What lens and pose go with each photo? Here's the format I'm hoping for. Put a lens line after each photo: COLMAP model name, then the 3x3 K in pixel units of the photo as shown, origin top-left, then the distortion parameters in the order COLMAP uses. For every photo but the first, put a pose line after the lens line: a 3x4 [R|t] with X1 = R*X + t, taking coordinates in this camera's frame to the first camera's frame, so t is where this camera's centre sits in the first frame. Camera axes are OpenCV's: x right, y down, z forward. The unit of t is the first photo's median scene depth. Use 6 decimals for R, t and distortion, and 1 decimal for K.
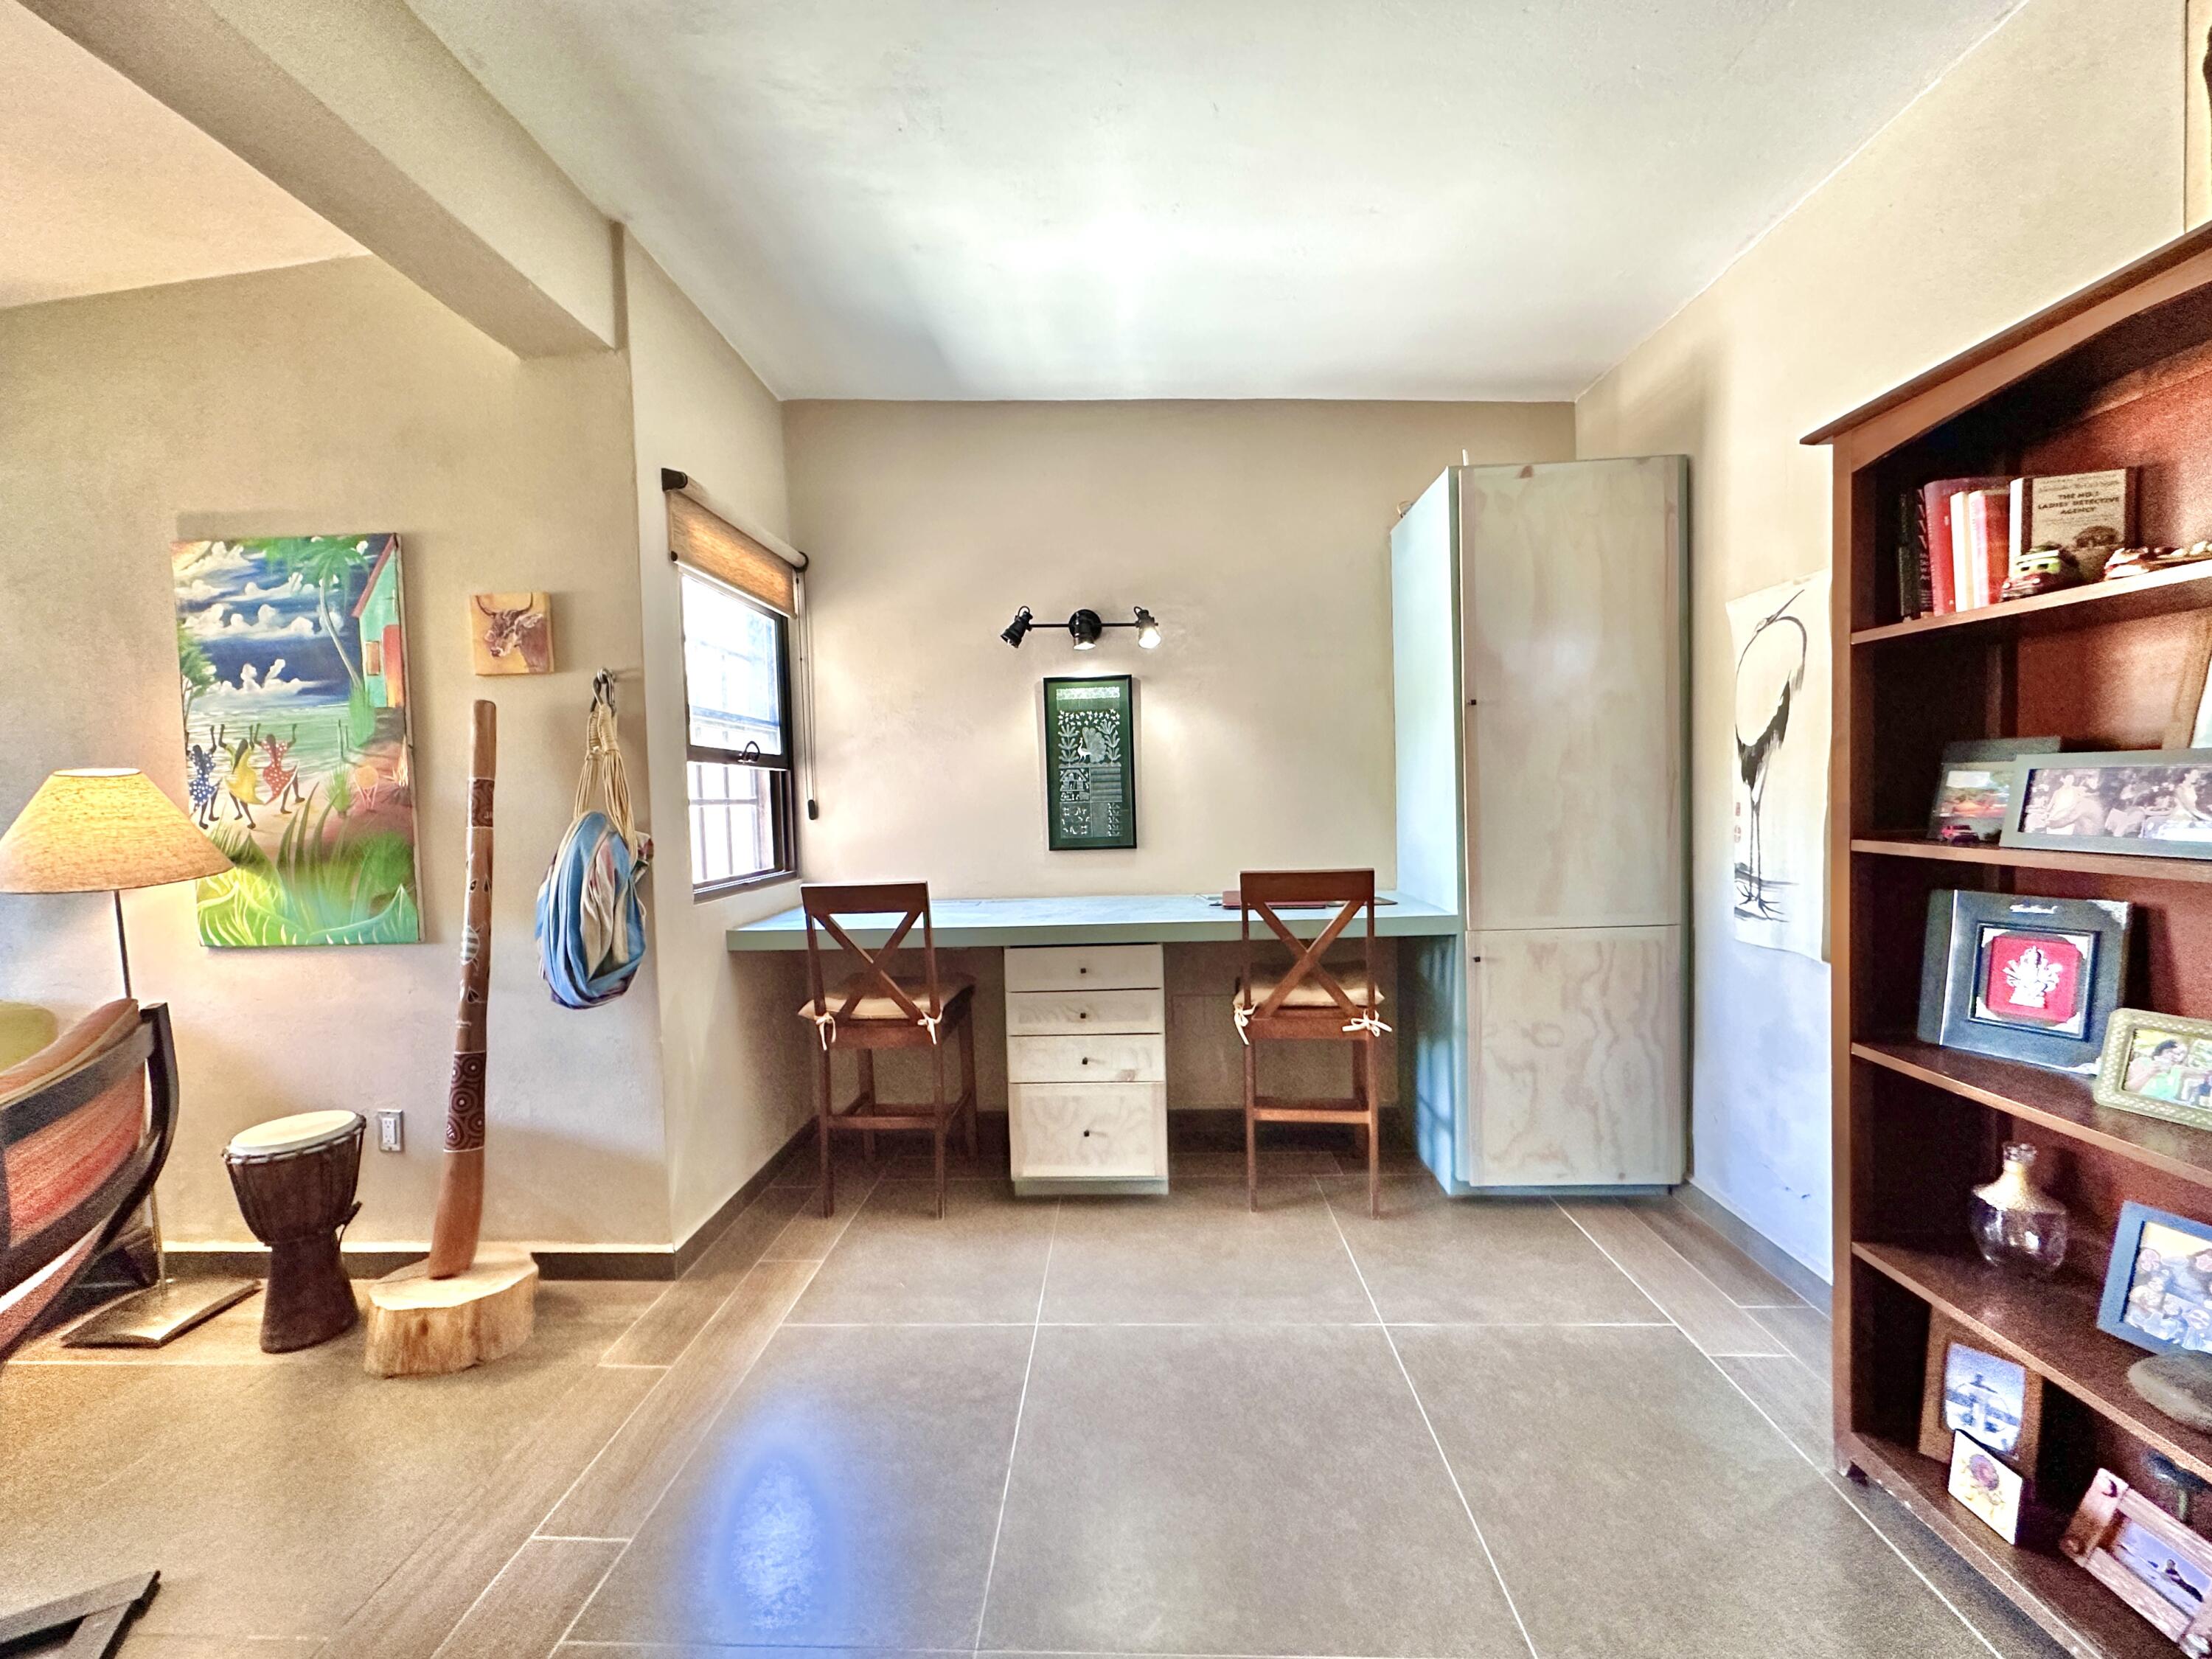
lens RADIAL K [[897.5, 0, 1095.4], [0, 897.5, 831.8], [0, 0, 1]] dist [-0.001646, -0.000662]
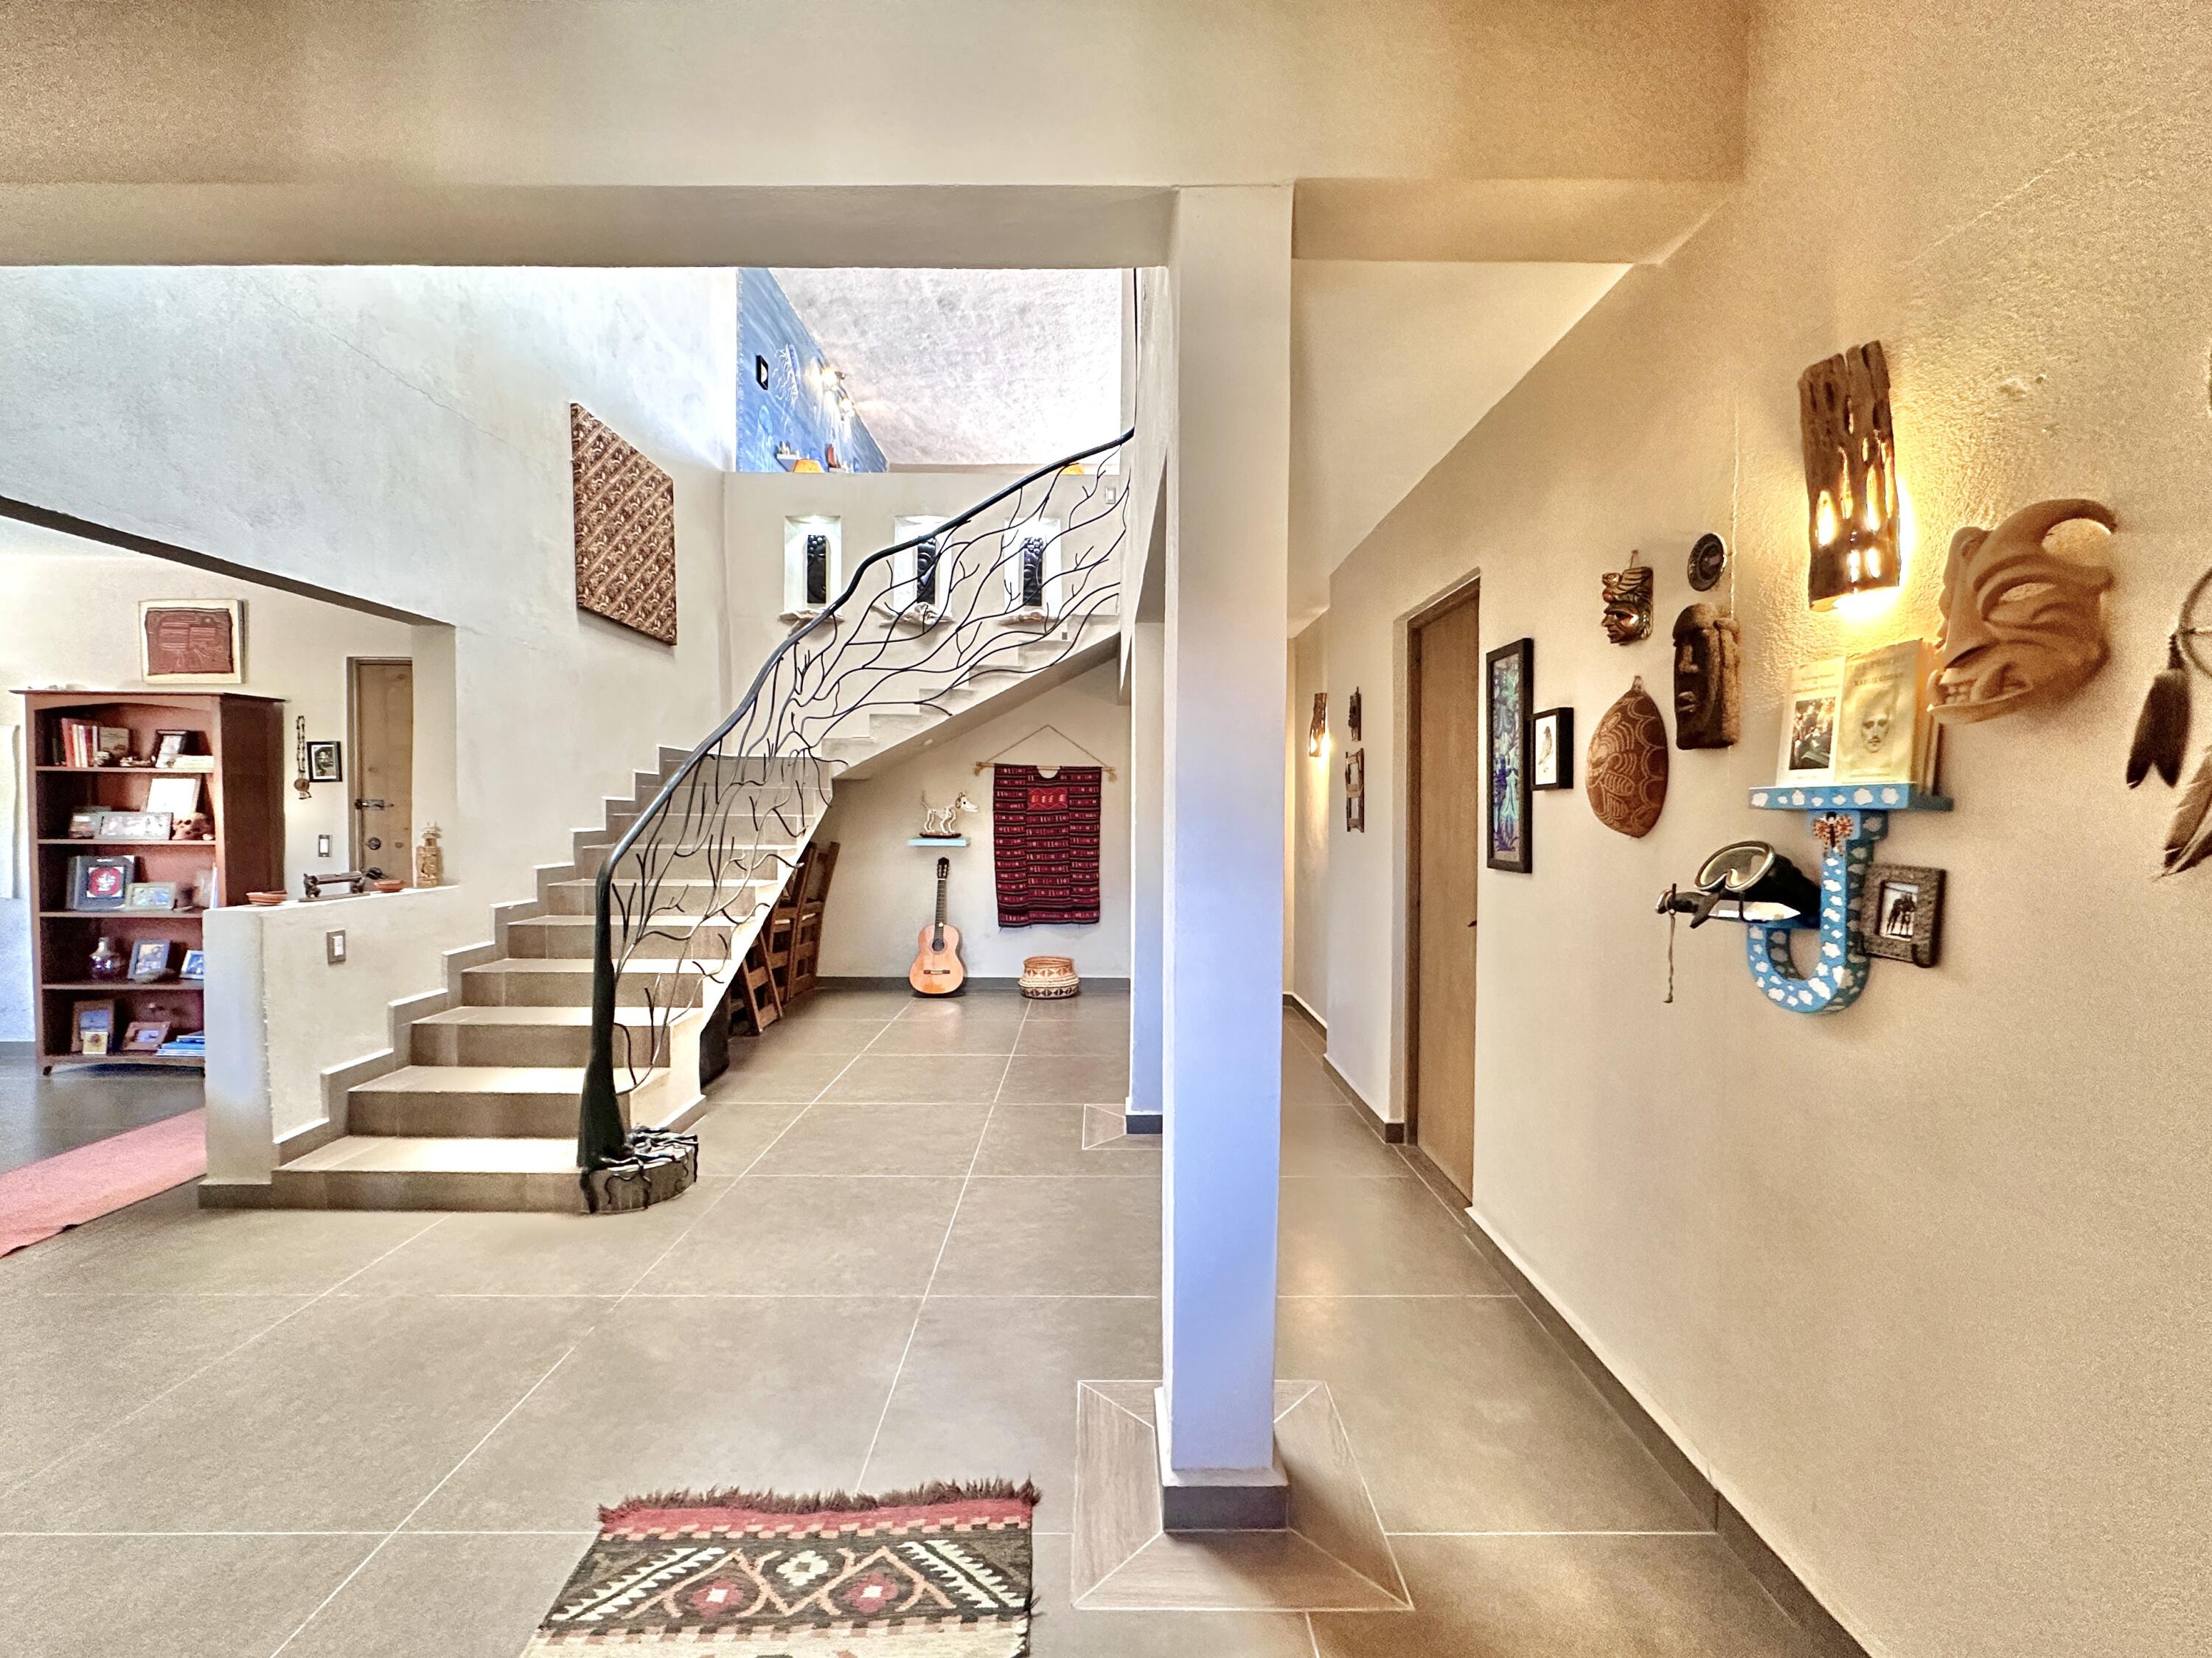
lens RADIAL K [[897.4, 0, 1100.8], [0, 897.4, 824.9], [0, 0, 1]] dist [-0.001646, -0.000662]
pose [[-0.074153, 0.008350, 0.997212, -2.370459], [0.043232, 0.999052, -0.005151, 0.130819], [-0.996309, 0.042729, -0.074443, -2.278165]]
